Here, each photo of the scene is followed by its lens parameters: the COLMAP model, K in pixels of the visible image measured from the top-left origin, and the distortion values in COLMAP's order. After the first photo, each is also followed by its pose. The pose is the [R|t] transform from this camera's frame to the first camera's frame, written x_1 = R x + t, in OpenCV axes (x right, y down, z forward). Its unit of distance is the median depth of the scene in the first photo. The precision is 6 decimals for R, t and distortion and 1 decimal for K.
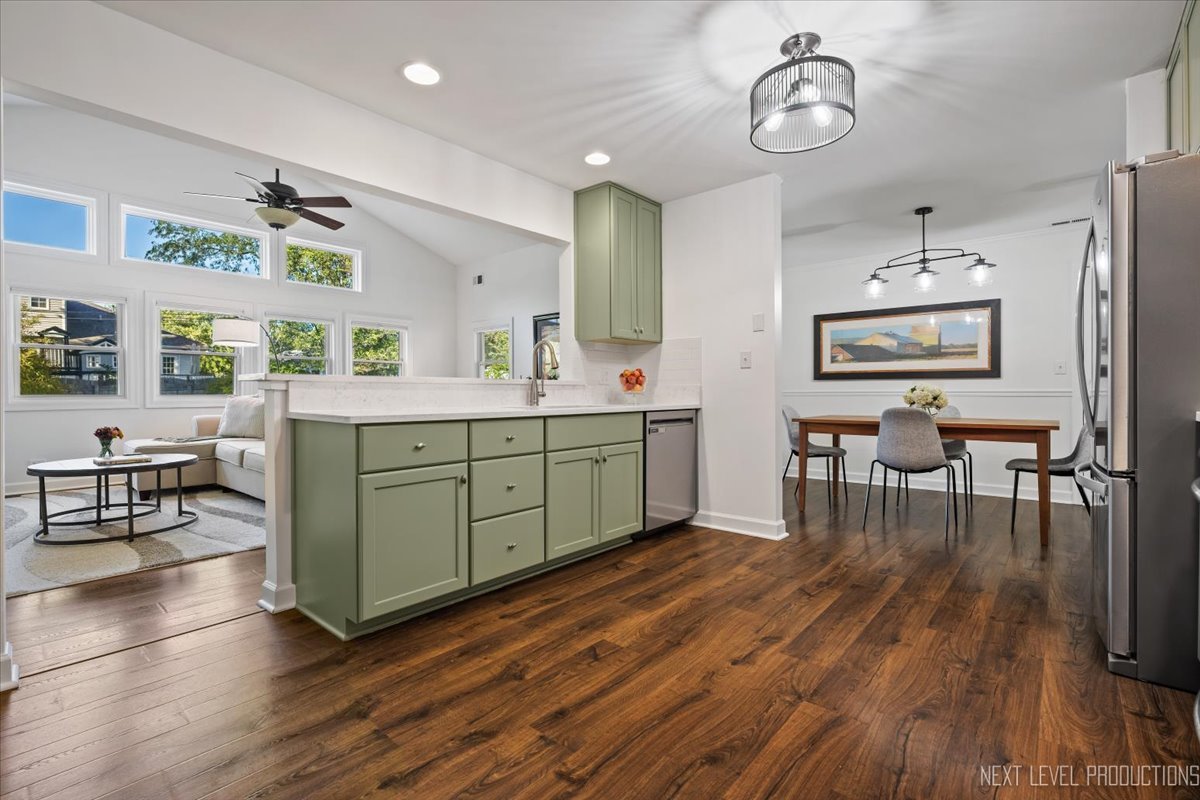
lens RADIAL K [[539.7, 0, 591.9], [0, 539.7, 394.9], [0, 0, 1]] dist [-0.002460, -0.001028]
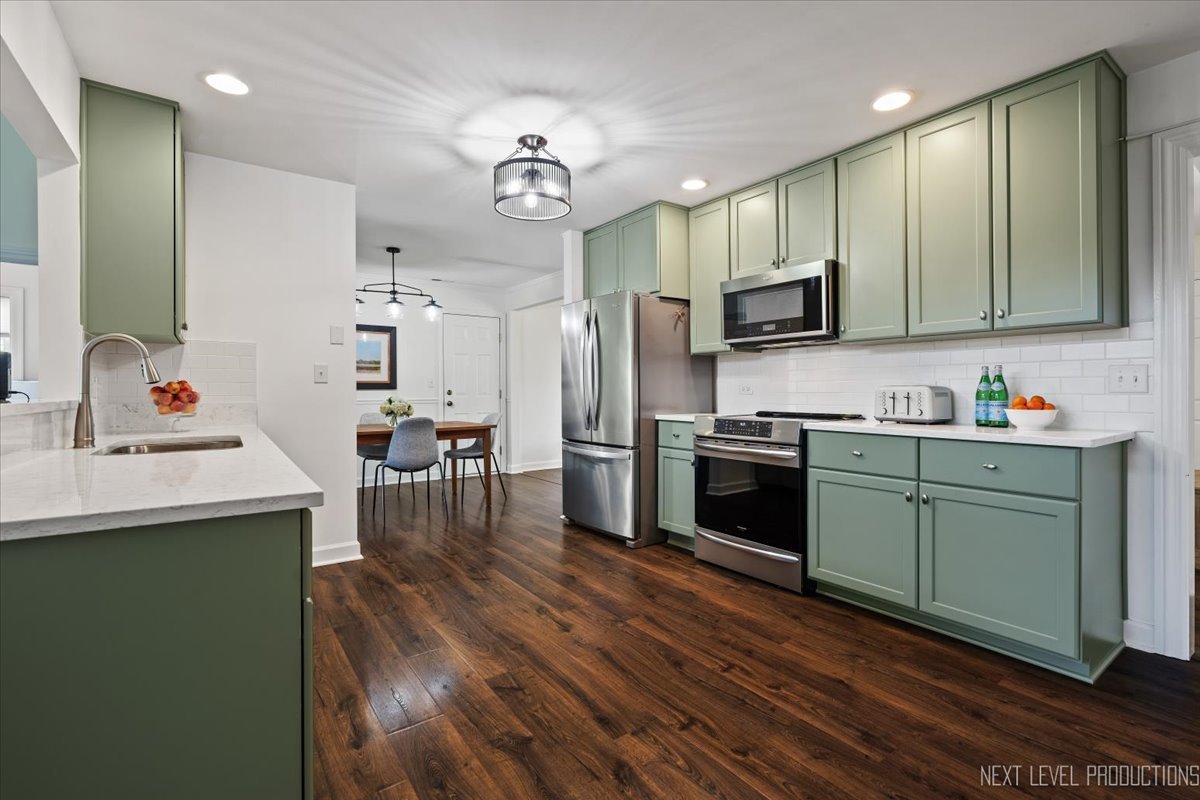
lens RADIAL K [[539.7, 0, 599.6], [0, 539.7, 389.8], [0, 0, 1]] dist [-0.002460, -0.001028]
pose [[0.226162, 0.000704, 0.974089, -0.672553], [0.007716, 0.999967, -0.002514, -0.043353], [-0.974059, 0.008084, 0.226150, 0.453641]]
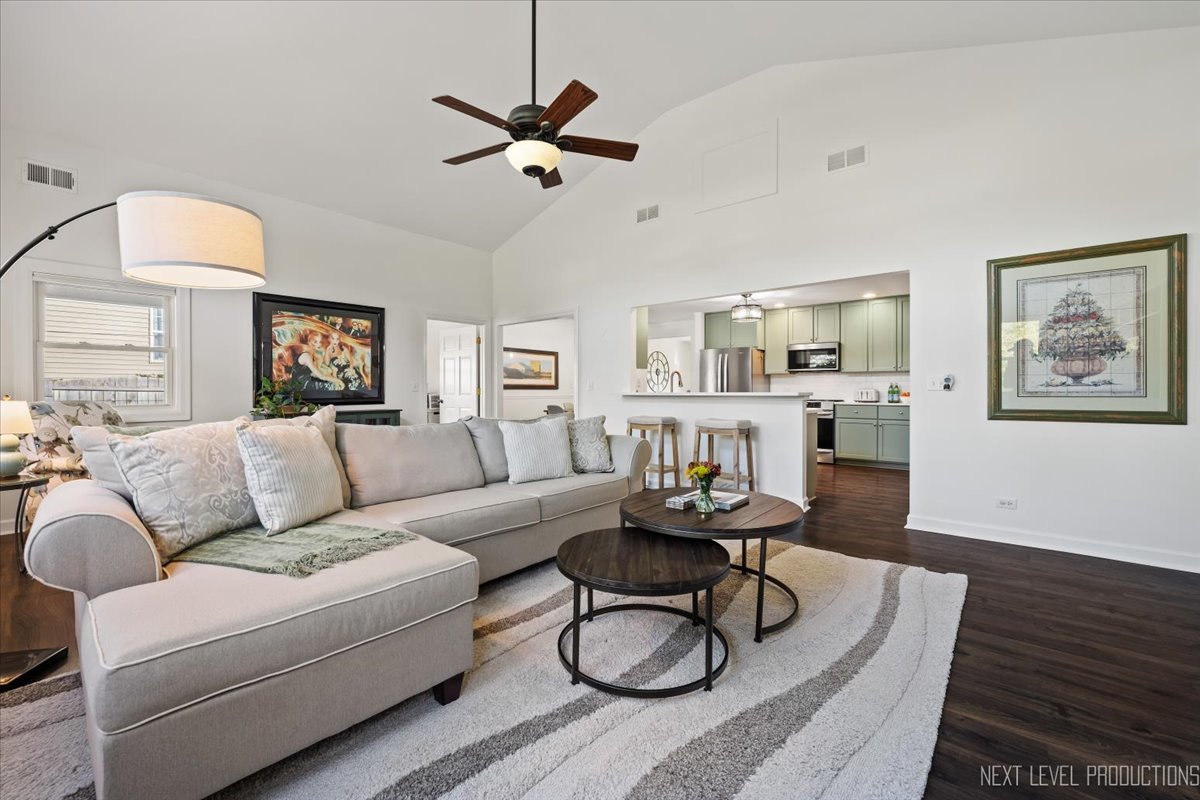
lens RADIAL K [[492.1, 0, 598.0], [0, 492.1, 392.1], [0, 0, 1]] dist [-0.007813, -0.000035]
pose [[-0.026459, -0.001711, 0.999648, -2.156606], [0.004783, 0.999987, 0.001838, -0.044100], [-0.999638, 0.004830, -0.026451, 1.634326]]
